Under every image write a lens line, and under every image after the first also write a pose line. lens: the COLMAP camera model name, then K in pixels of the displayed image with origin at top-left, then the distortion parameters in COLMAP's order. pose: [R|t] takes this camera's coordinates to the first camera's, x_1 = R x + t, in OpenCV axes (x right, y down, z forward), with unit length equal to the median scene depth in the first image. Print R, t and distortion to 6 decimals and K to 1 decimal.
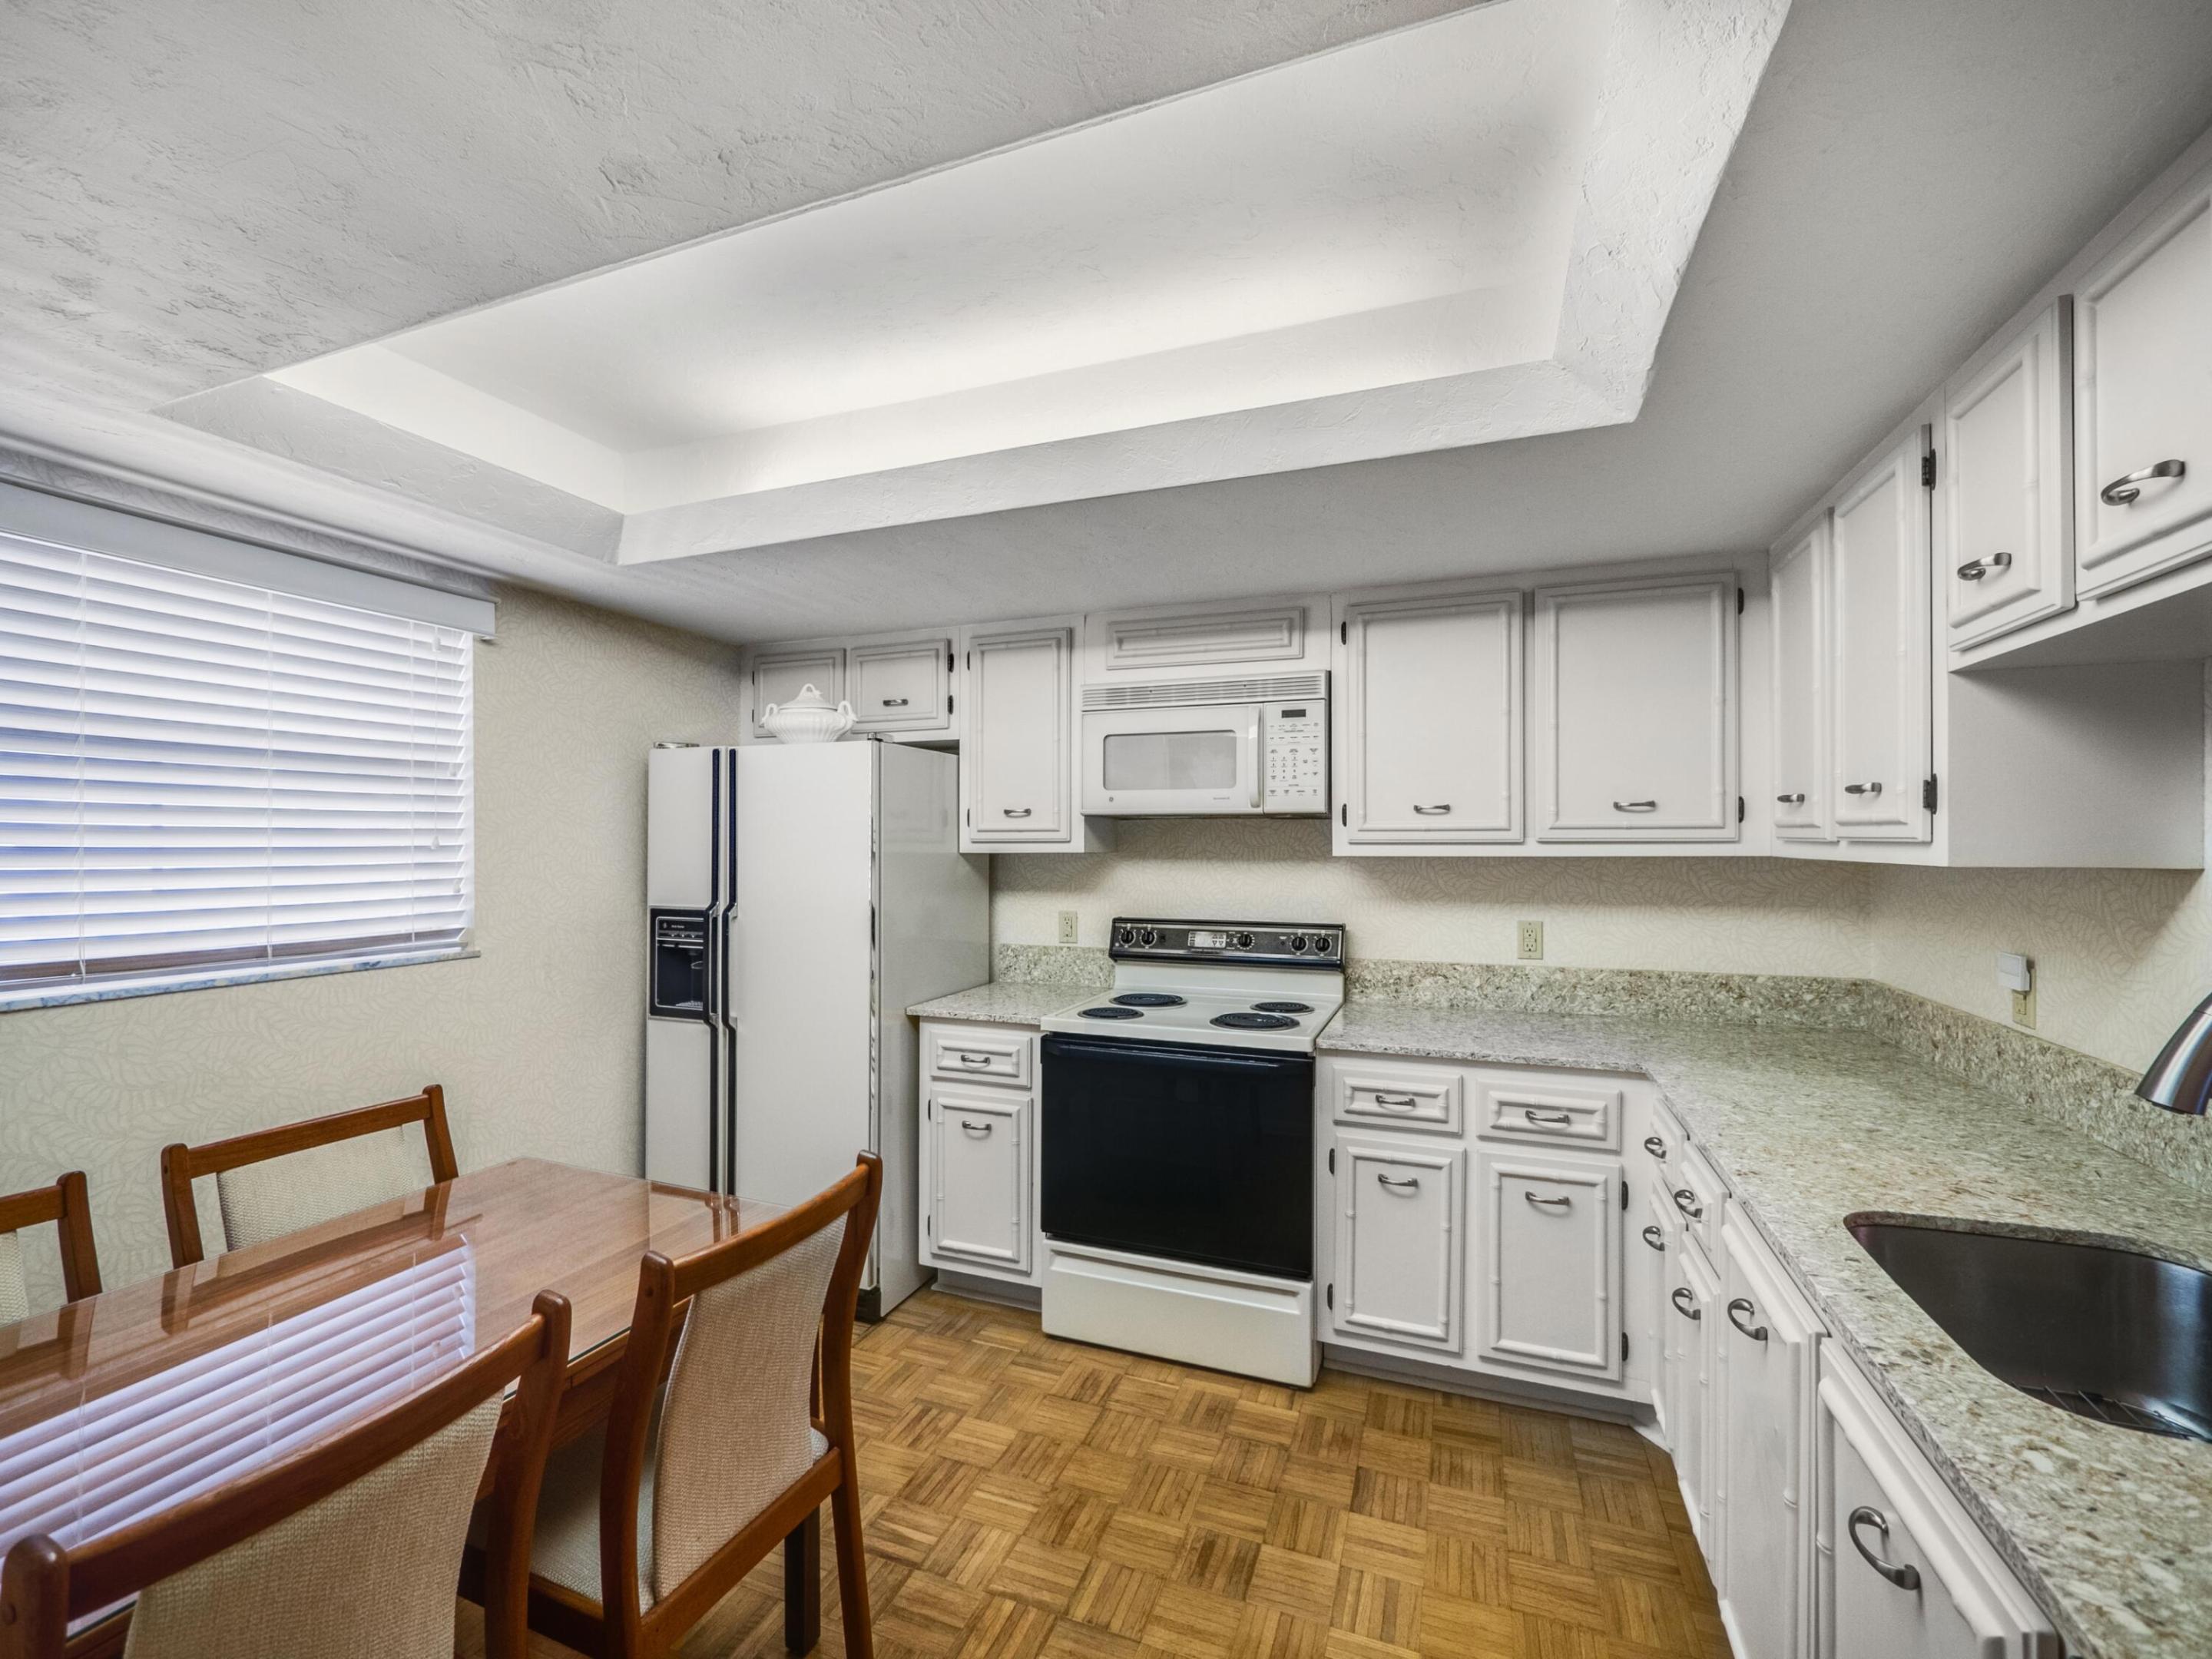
lens RADIAL K [[925.6, 0, 1106.0], [0, 925.6, 829.5], [0, 0, 1]] dist [-0.003223, -0.000413]
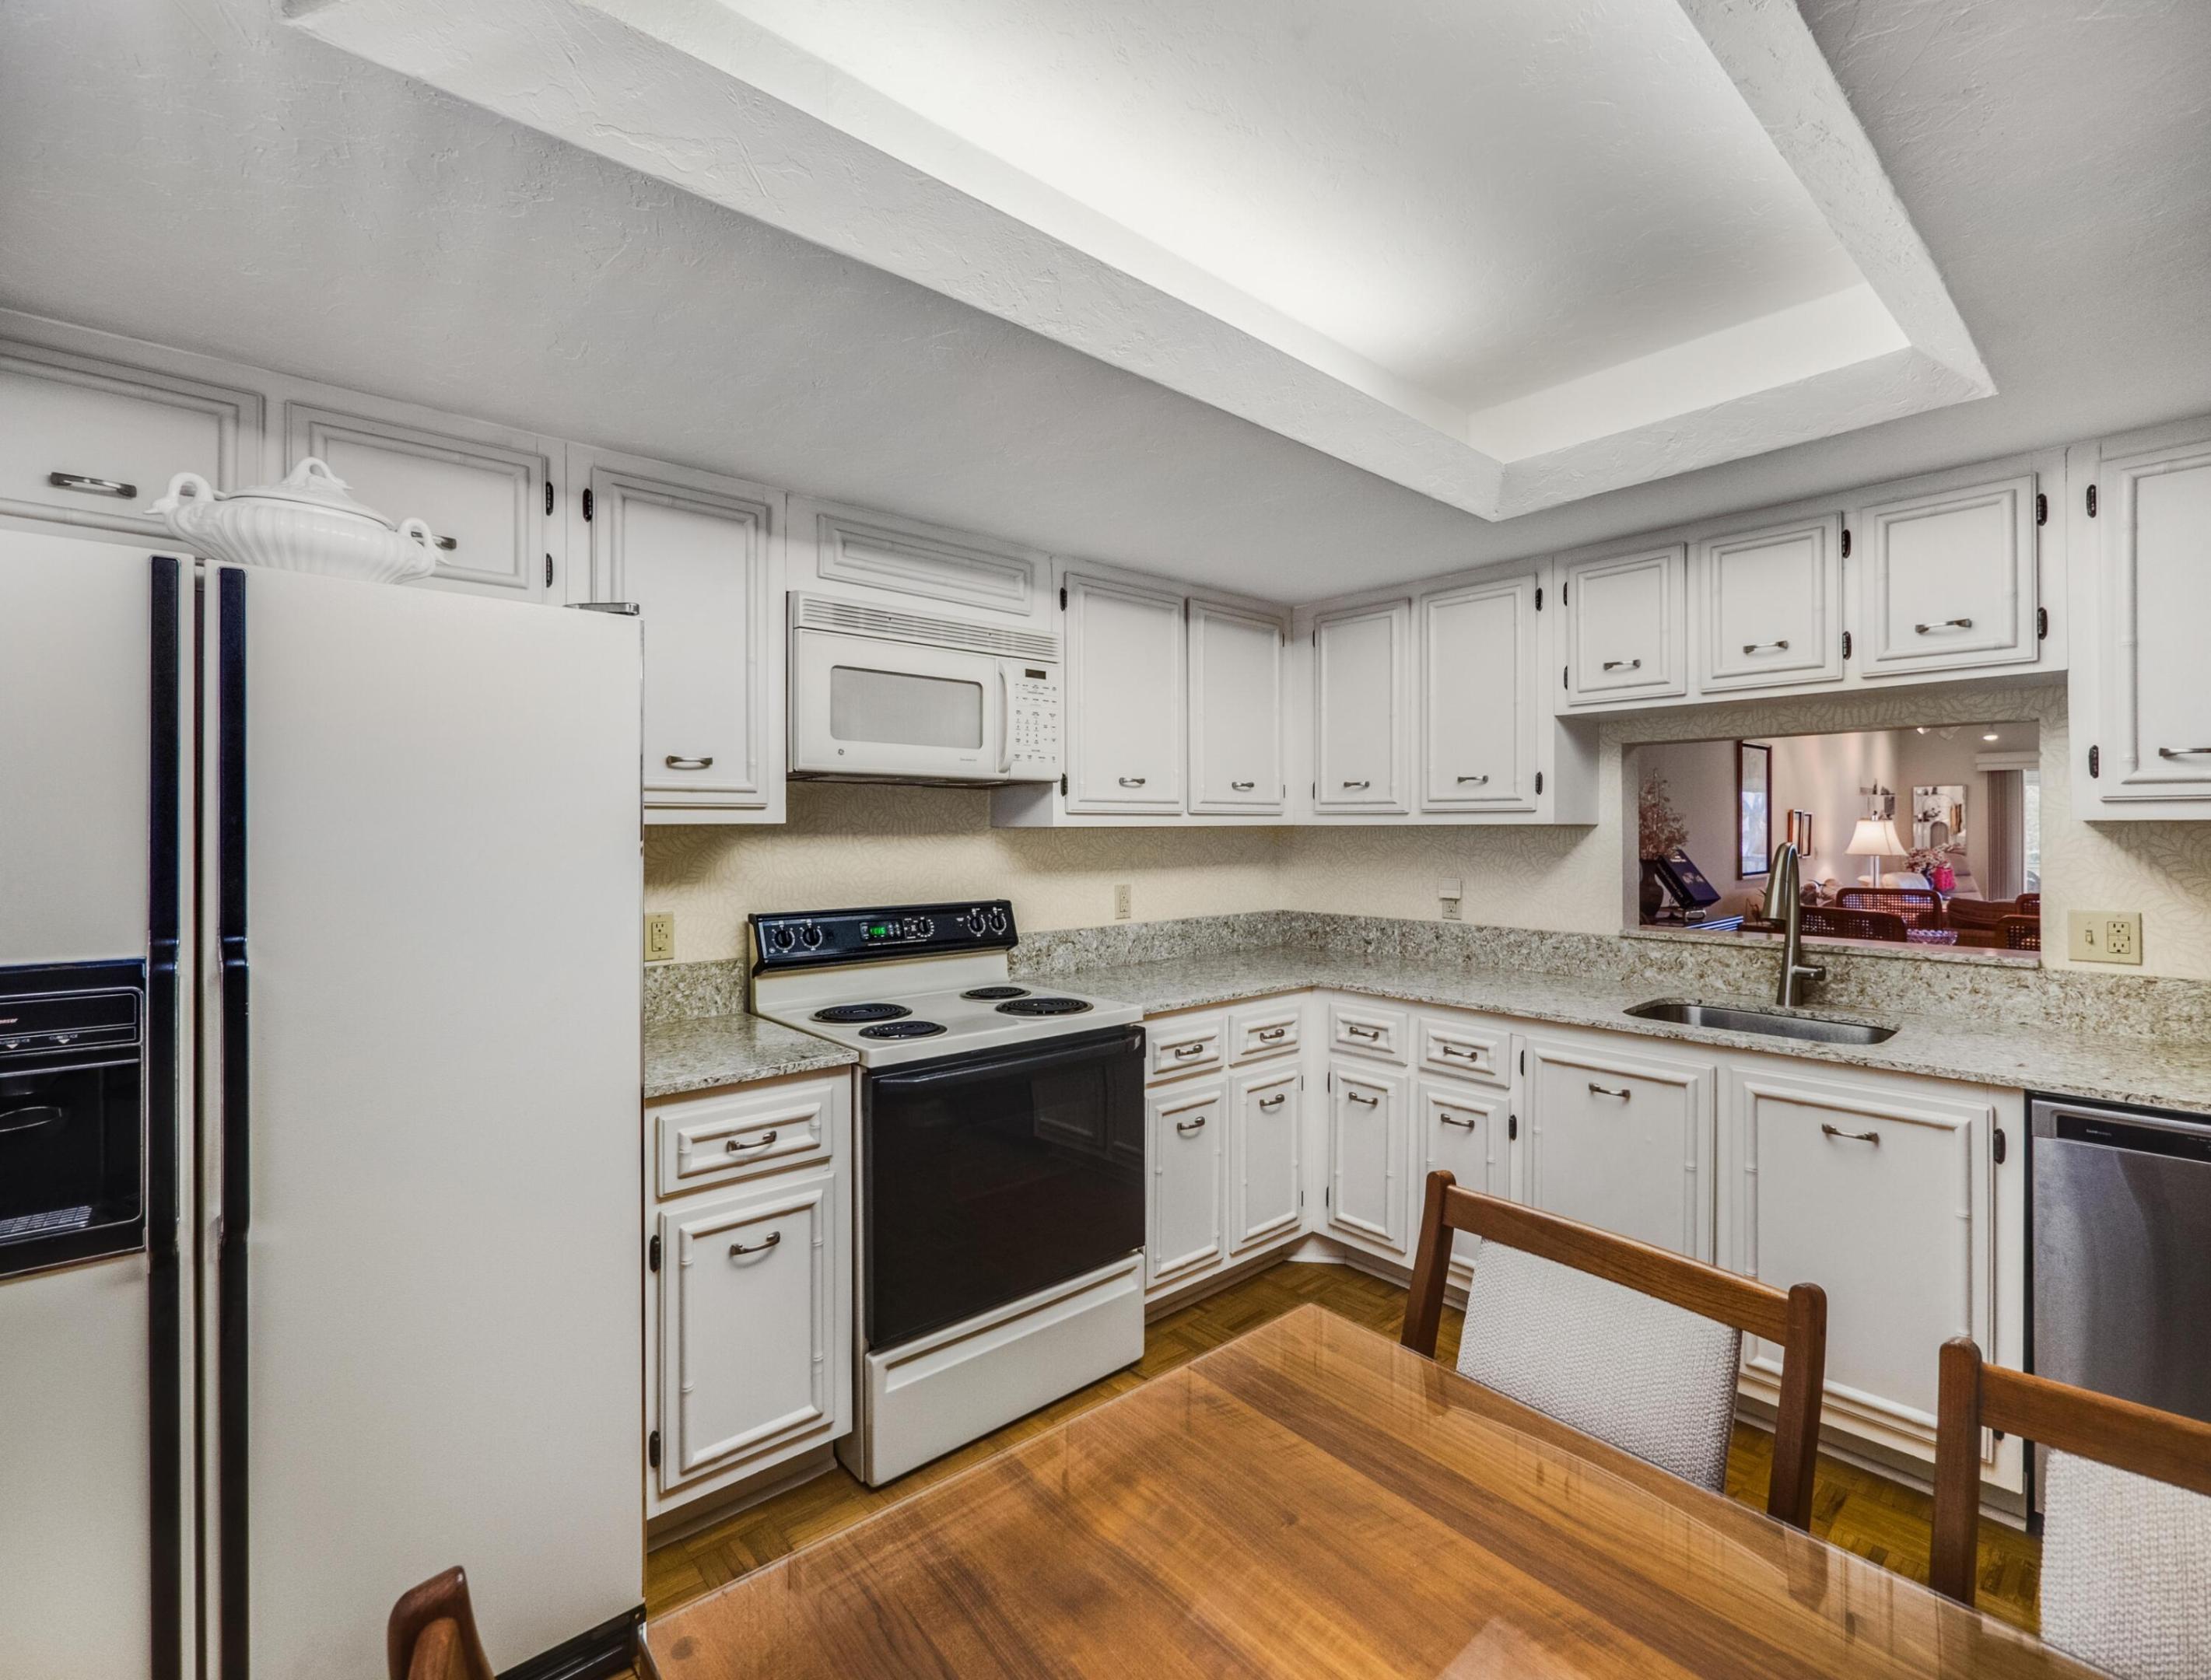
lens RADIAL K [[973.9, 0, 1110.3], [0, 973.9, 819.1], [0, 0, 1]] dist [-0.010066, 0.000007]
pose [[0.473251, 0.009054, 0.880881, -0.631496], [-0.008122, 0.999950, -0.005915, 0.026778], [-0.880890, -0.004355, 0.473301, 0.470825]]
